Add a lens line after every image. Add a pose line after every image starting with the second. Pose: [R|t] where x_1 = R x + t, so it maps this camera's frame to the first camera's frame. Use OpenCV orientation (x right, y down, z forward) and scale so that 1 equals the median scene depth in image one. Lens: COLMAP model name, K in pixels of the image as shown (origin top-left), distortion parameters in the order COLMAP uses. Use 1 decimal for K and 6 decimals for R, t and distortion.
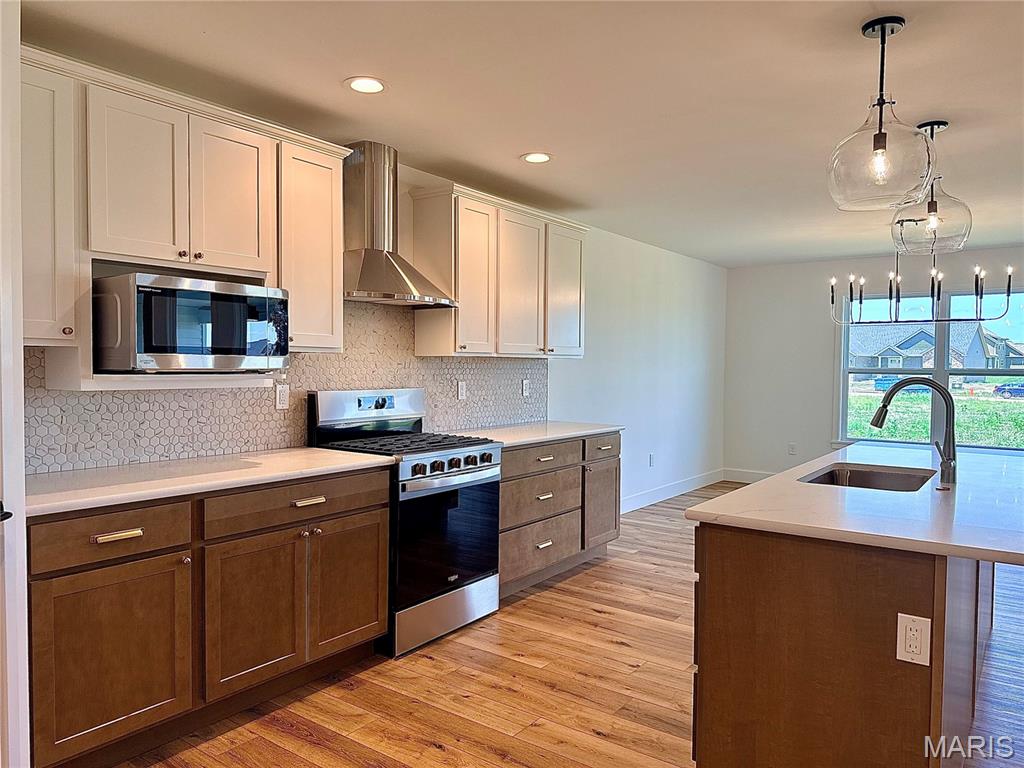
lens RADIAL K [[714.2, 0, 512.4], [0, 714.2, 385.2], [0, 0, 1]] dist [0.026556, -0.023870]
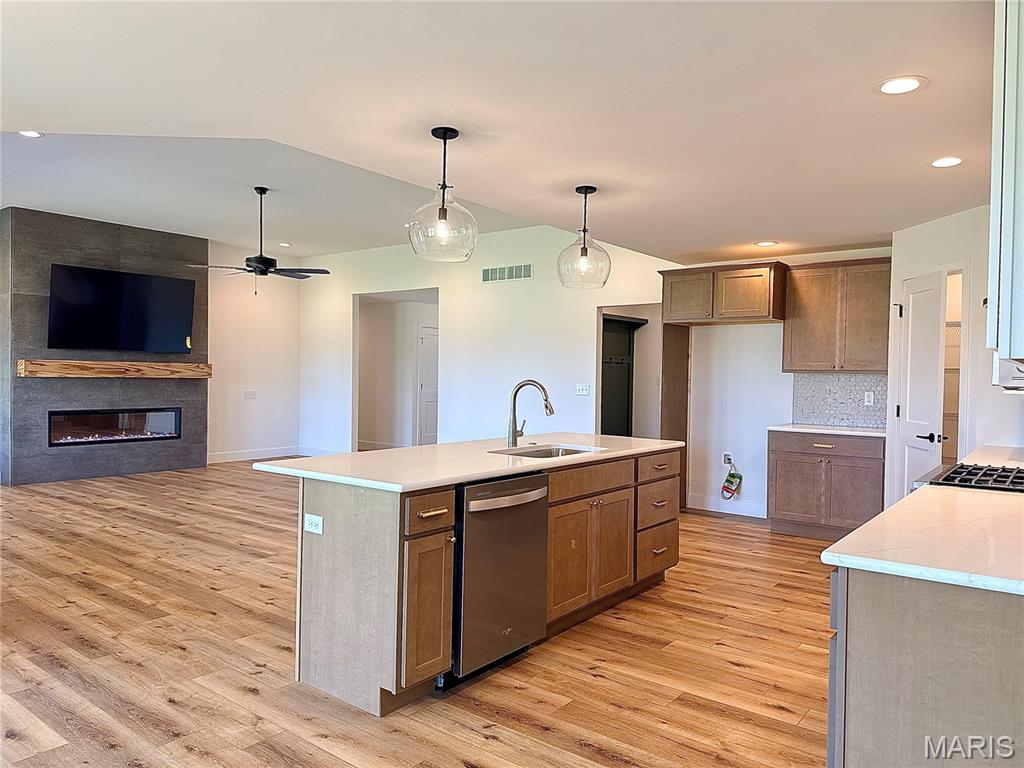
lens RADIAL K [[714.2, 0, 514.0], [0, 714.2, 383.9], [0, 0, 1]] dist [0.026556, -0.023870]
pose [[-0.999362, -0.020392, 0.029320, 0.441326], [-0.019006, 0.998723, 0.046804, -0.060787], [-0.030237, 0.046217, -0.998474, 1.988810]]
